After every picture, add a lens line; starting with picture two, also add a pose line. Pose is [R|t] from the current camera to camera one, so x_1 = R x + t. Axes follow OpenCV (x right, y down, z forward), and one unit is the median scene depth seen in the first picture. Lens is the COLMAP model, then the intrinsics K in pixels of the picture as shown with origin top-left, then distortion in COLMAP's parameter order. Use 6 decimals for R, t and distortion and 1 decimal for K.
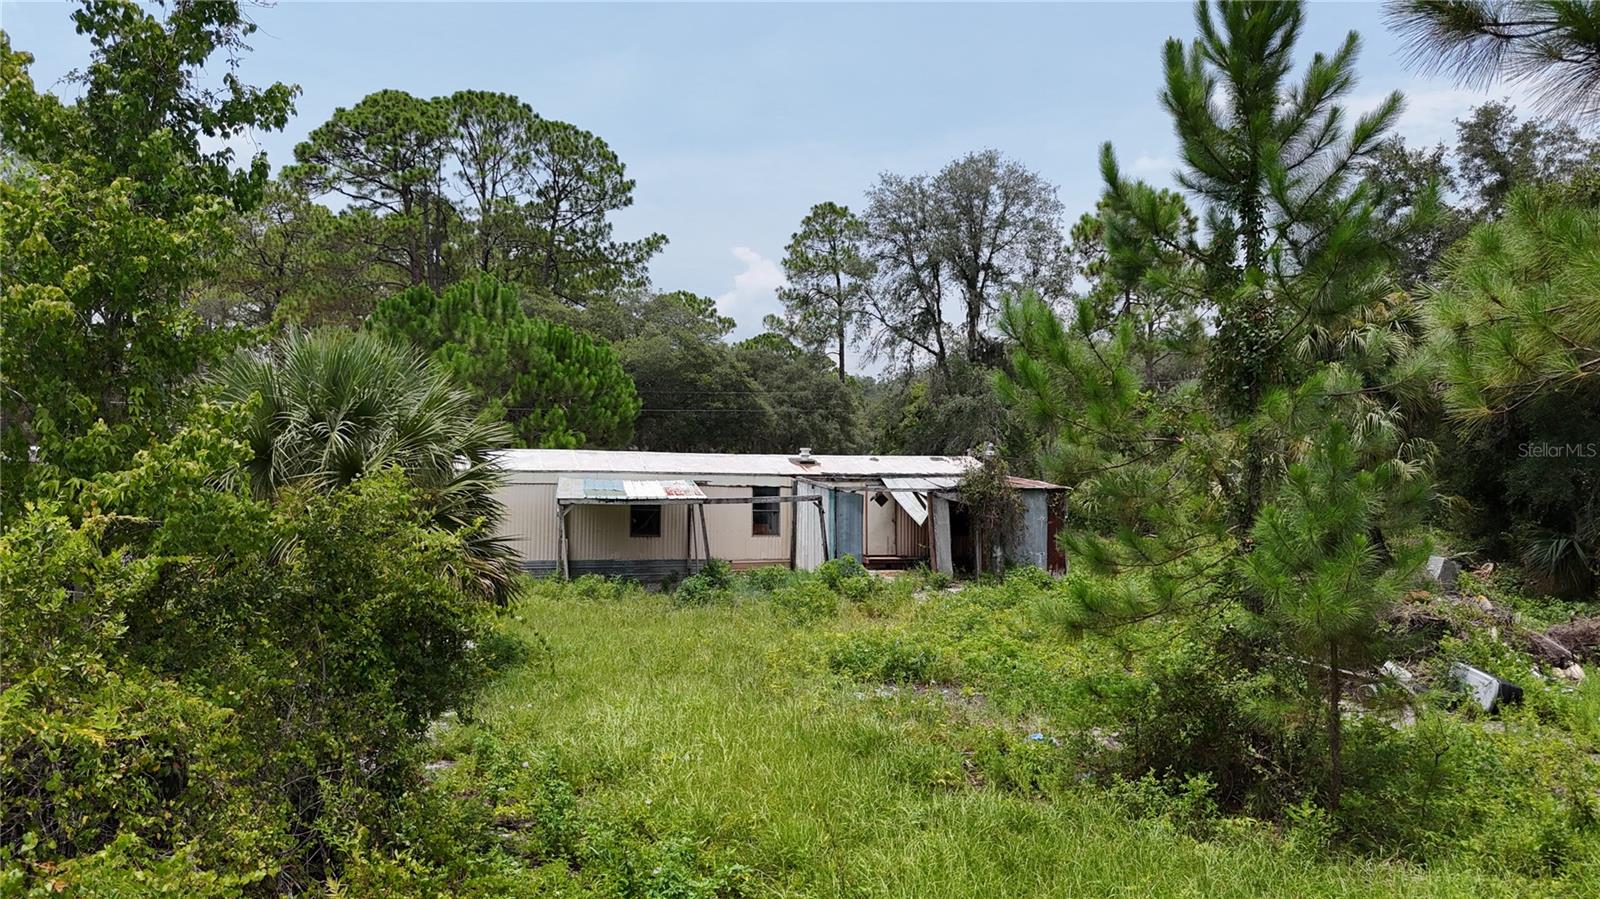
lens RADIAL K [[1179.2, 0, 839.8], [0, 1179.2, 458.3], [0, 0, 1]] dist [0.040718, -0.038141]
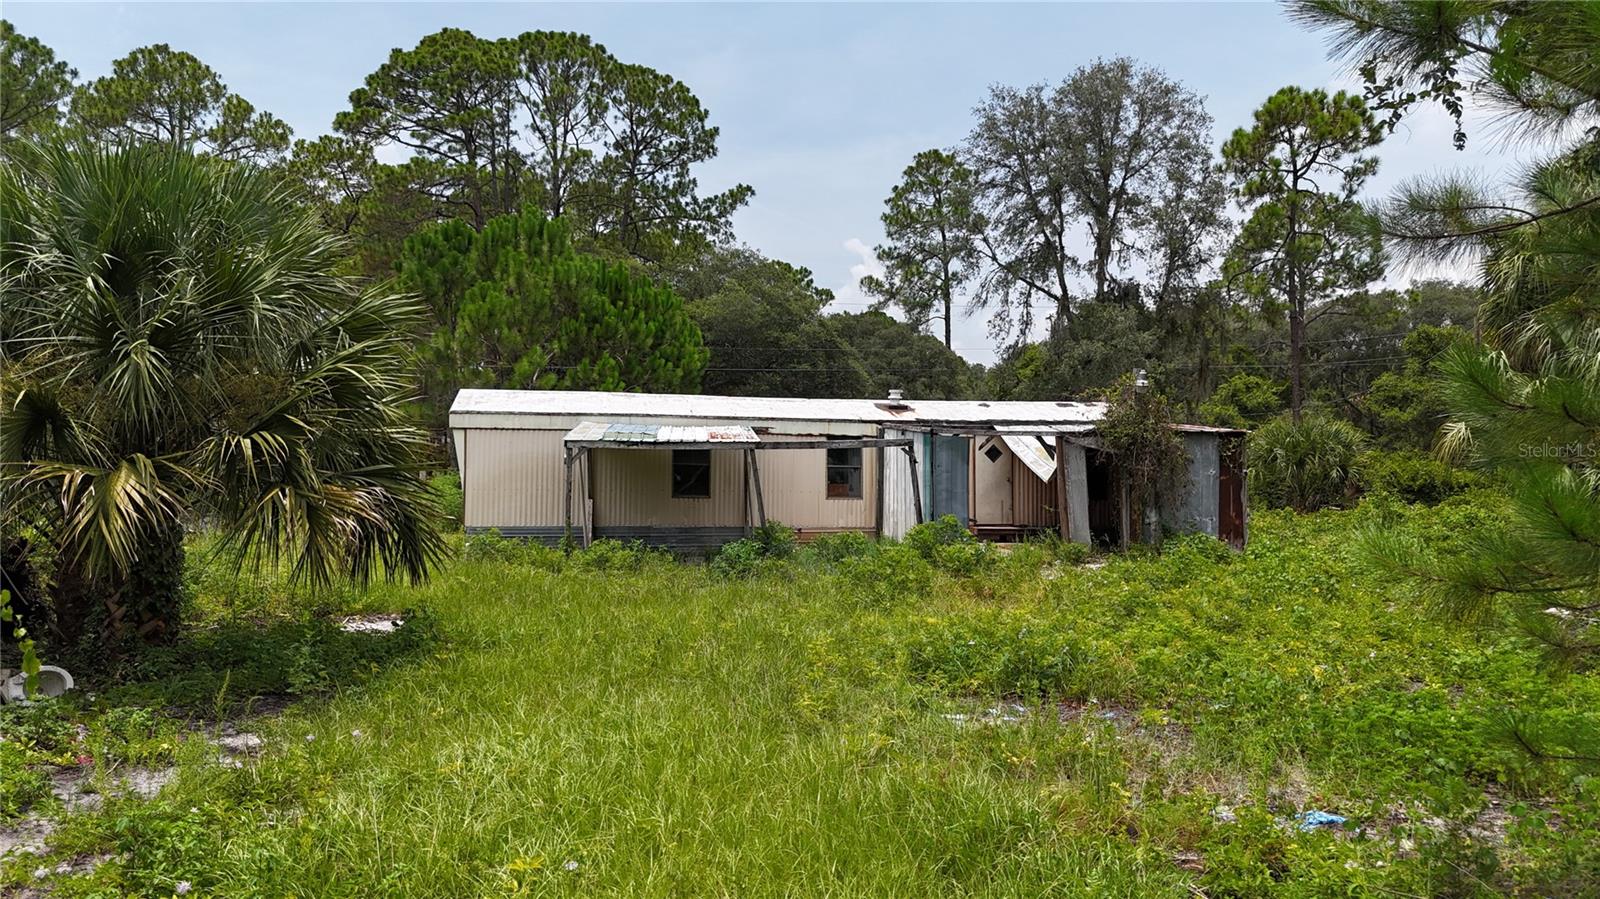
lens RADIAL K [[1179.2, 0, 839.8], [0, 1179.2, 458.3], [0, 0, 1]] dist [0.040718, -0.038141]
pose [[0.995688, -0.002420, -0.092736, 0.004355], [0.002562, 0.999996, 0.001412, 0.025016], [0.092732, -0.001644, 0.995690, 0.145849]]
